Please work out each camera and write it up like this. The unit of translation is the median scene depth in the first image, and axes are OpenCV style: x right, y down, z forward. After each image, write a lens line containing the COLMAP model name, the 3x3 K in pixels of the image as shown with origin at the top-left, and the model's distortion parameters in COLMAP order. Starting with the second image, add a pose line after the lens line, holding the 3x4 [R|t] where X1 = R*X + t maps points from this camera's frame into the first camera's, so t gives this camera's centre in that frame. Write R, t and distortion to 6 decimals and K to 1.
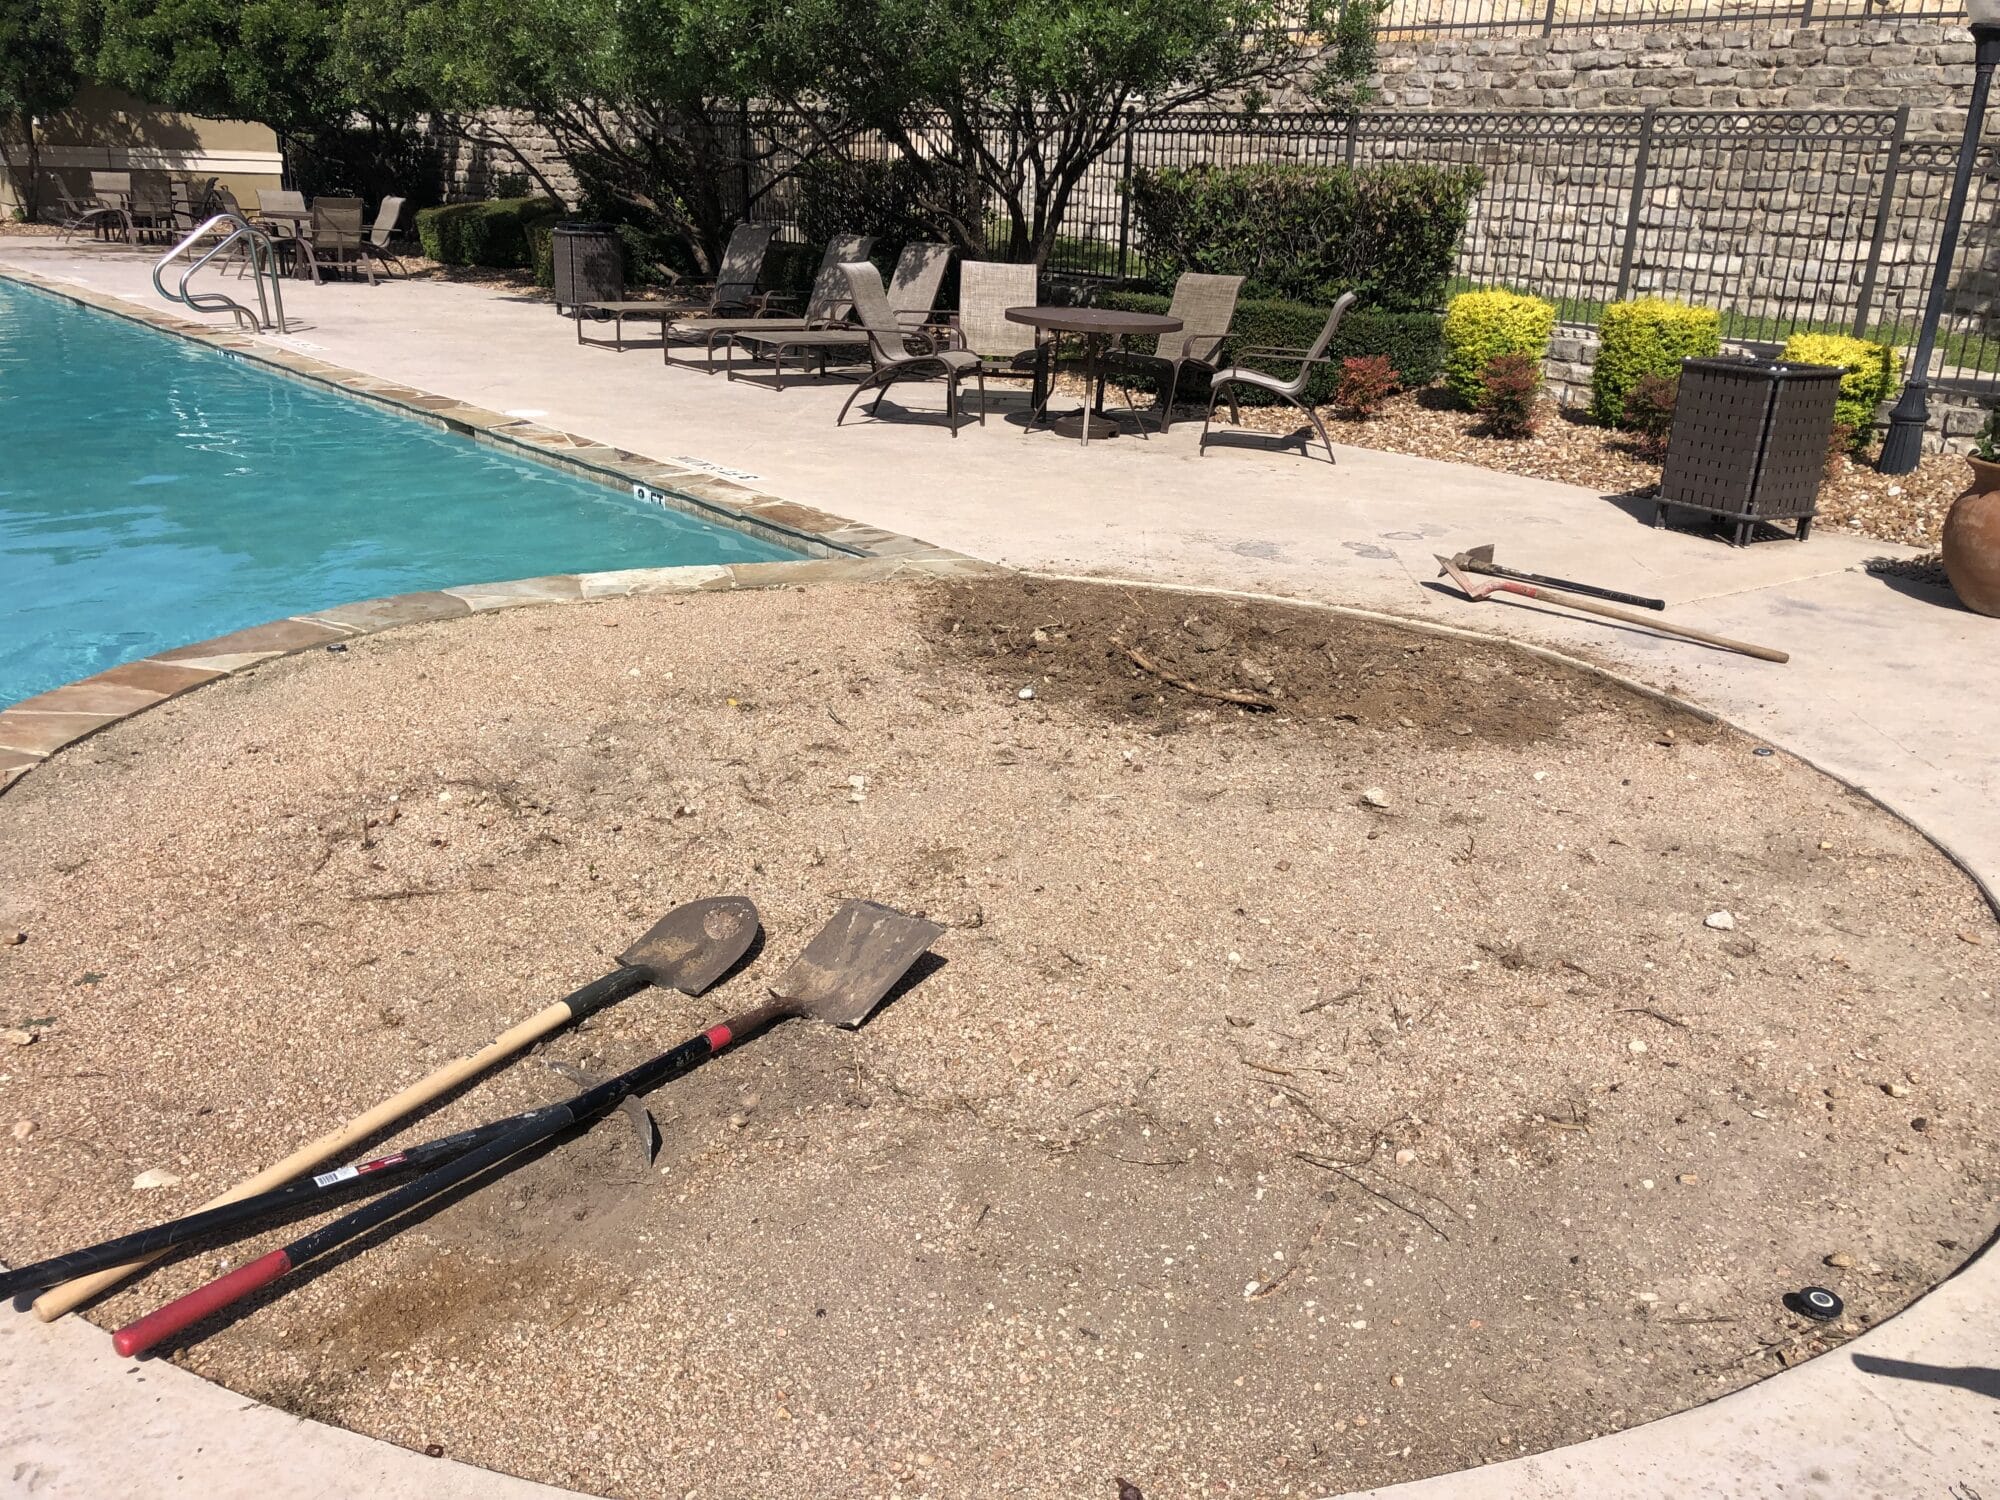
lens RADIAL K [[1617.8, 0, 997.7], [0, 1617.8, 758.0], [0, 0, 1]] dist [0.022415, -0.019374]
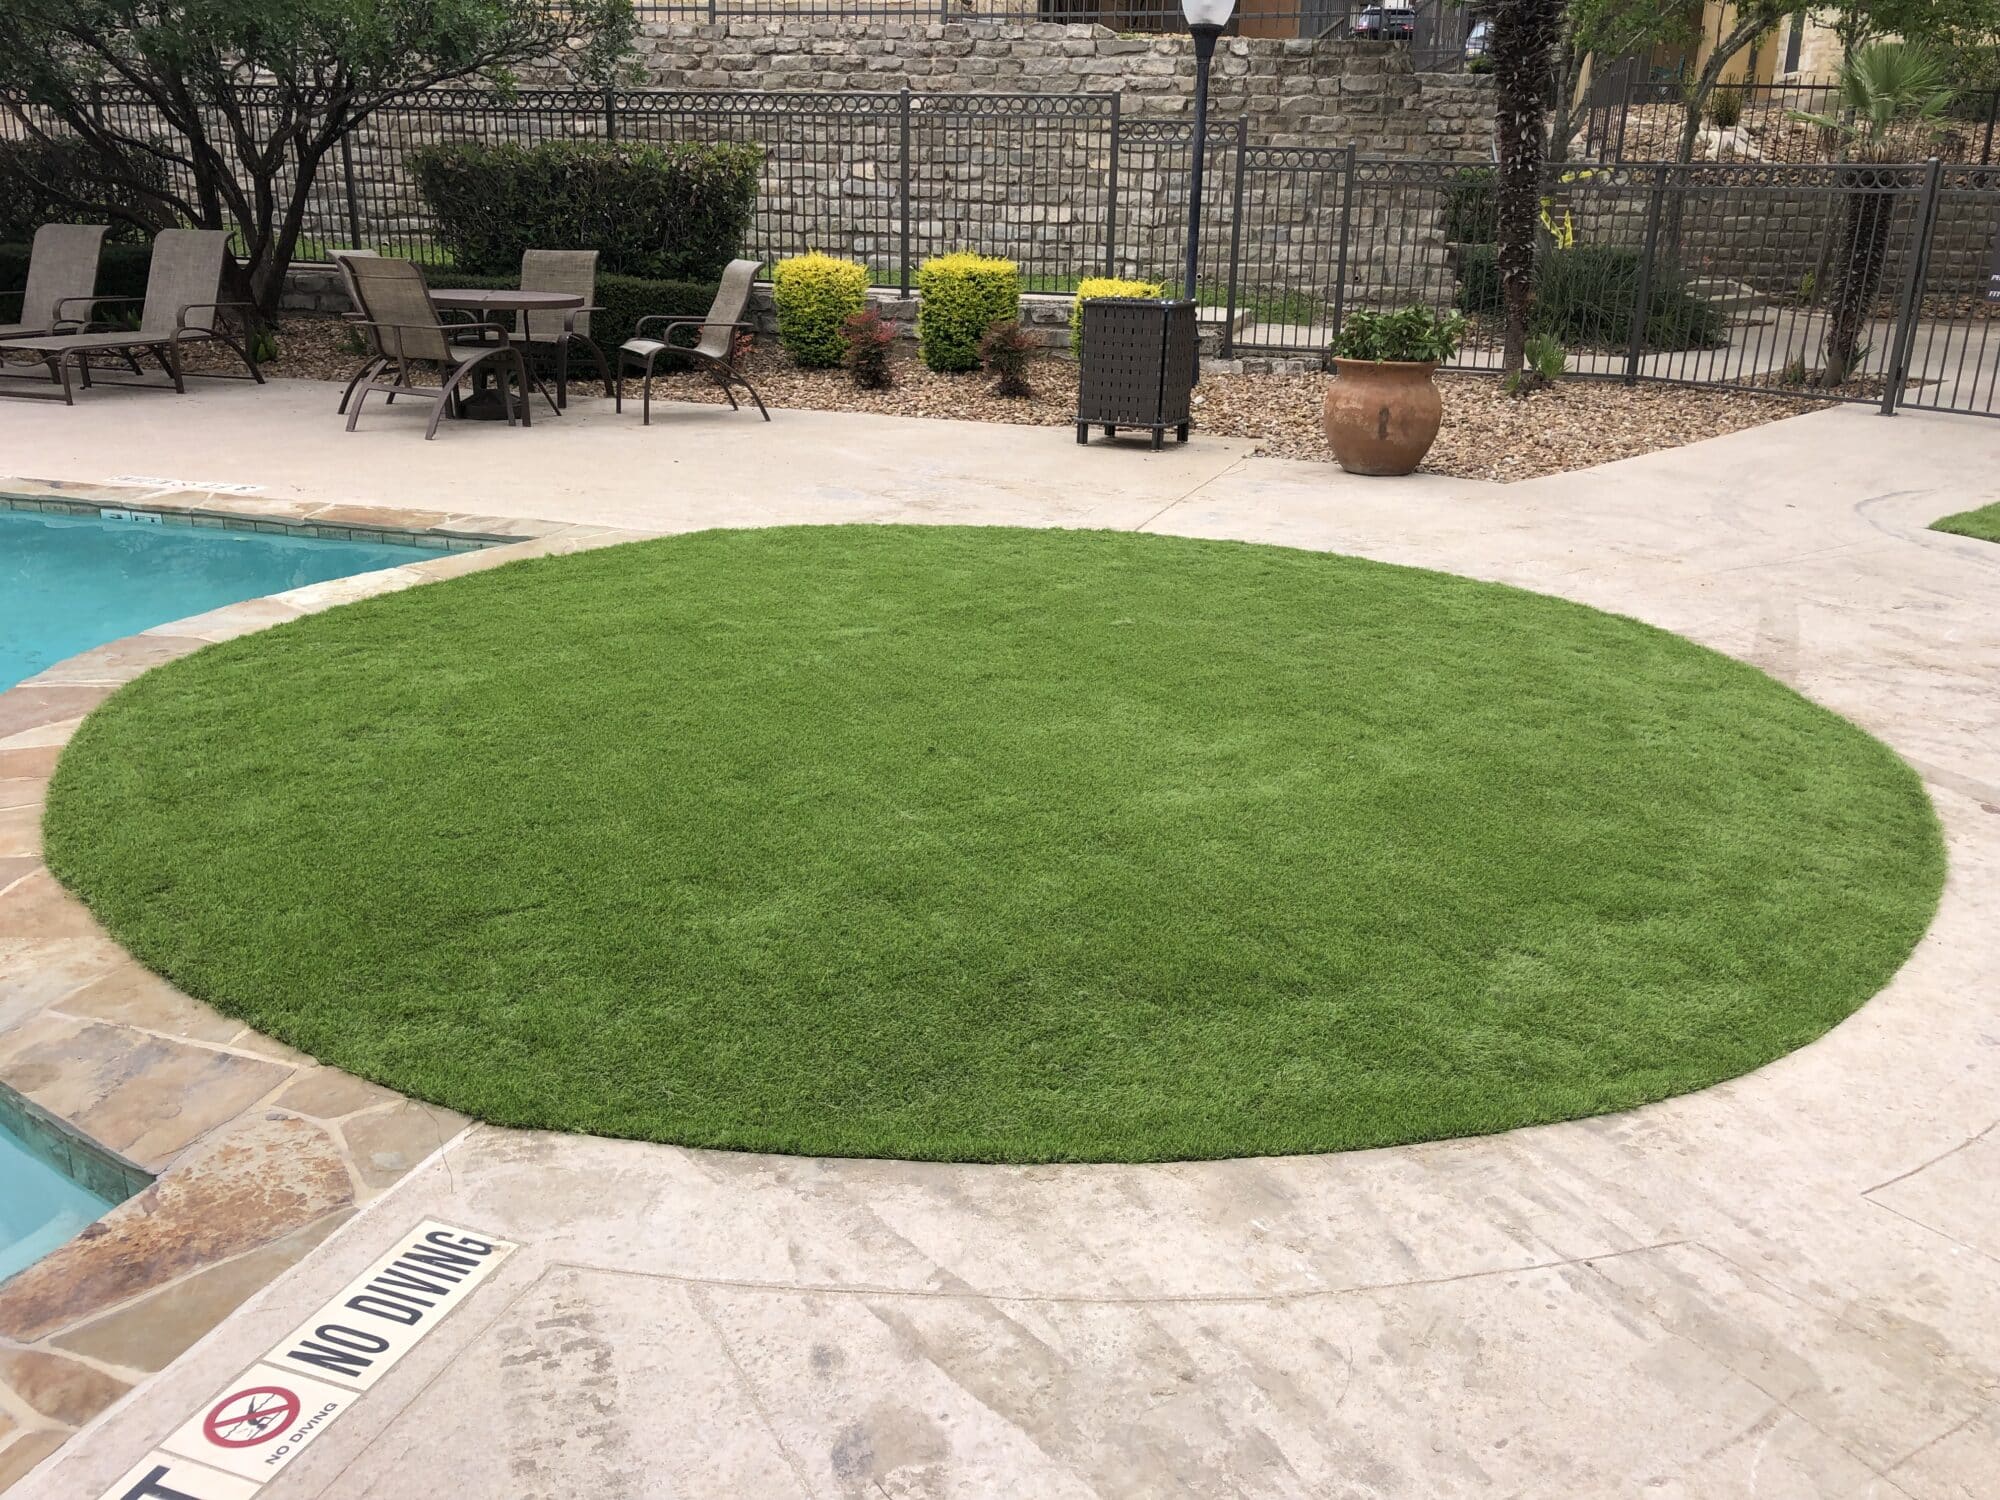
lens RADIAL K [[1617.8, 0, 1012.3], [0, 1617.8, 742.1], [0, 0, 1]] dist [0.022415, -0.019374]
pose [[0.838438, -0.194816, 0.508988, -0.165896], [0.193532, 0.979489, 0.056103, -0.002353], [-0.509478, 0.051467, 0.858943, 0.008541]]
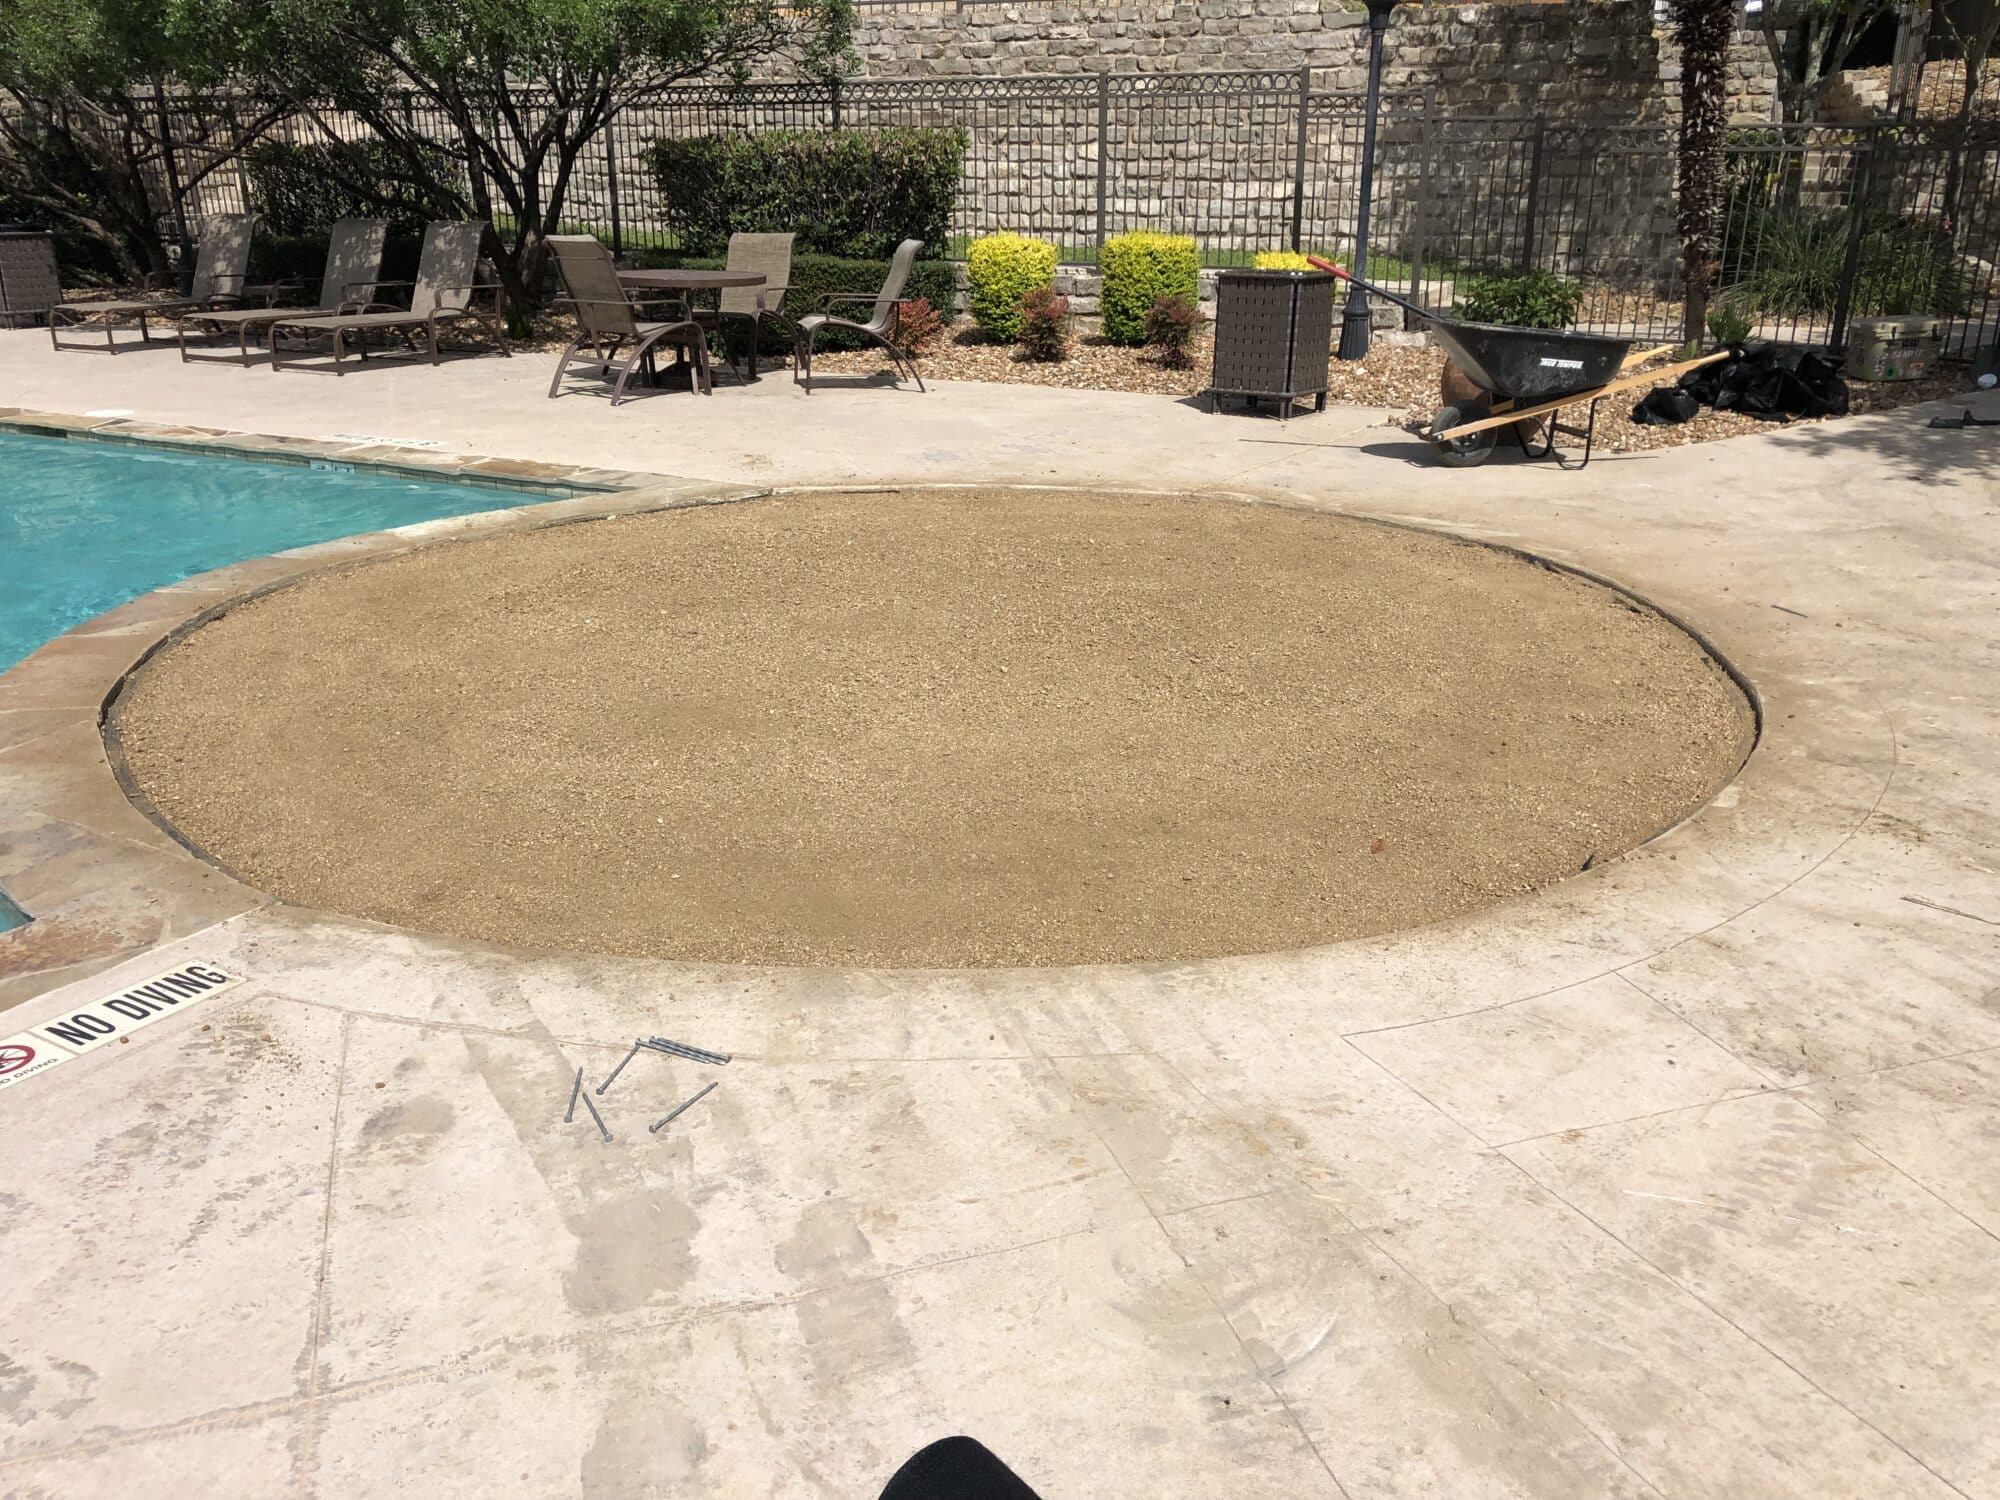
lens RADIAL K [[1617.8, 0, 994.4], [0, 1617.8, 746.1], [0, 0, 1]] dist [0.022415, -0.019374]
pose [[0.928672, -0.160457, 0.334397, -0.114923], [0.158324, 0.986808, 0.033820, 0.022050], [-0.335412, 0.021535, 0.941825, -0.052377]]
